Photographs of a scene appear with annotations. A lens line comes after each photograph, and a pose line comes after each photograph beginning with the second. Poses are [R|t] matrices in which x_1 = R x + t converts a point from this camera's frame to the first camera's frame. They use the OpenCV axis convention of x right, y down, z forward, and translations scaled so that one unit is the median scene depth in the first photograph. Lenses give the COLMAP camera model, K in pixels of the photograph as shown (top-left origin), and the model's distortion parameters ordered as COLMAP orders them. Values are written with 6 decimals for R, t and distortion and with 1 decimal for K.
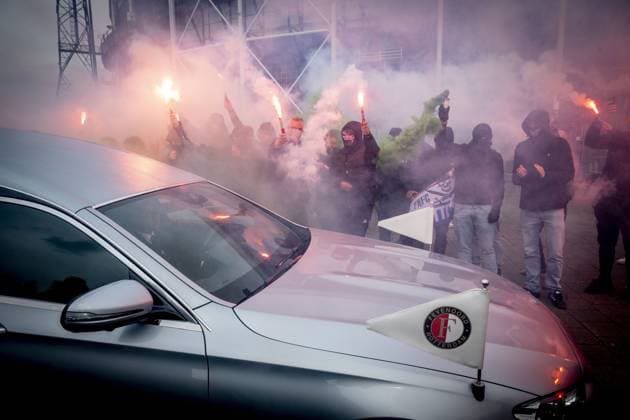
lens RADIAL K [[264.1, 0, 314.8], [0, 264.1, 135.5], [0, 0, 1]] dist [-0.002237, 0.000948]
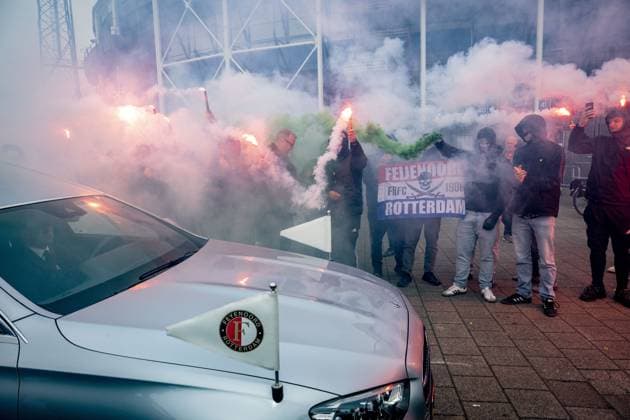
lens RADIAL K [[264.1, 0, 314.8], [0, 264.1, 135.5], [0, 0, 1]] dist [-0.002237, 0.000948]
pose [[0.999551, -0.014622, 0.026159, 0.667679], [0.015683, 0.999043, -0.040821, -0.001757], [-0.025537, 0.041212, 0.998824, -0.076798]]
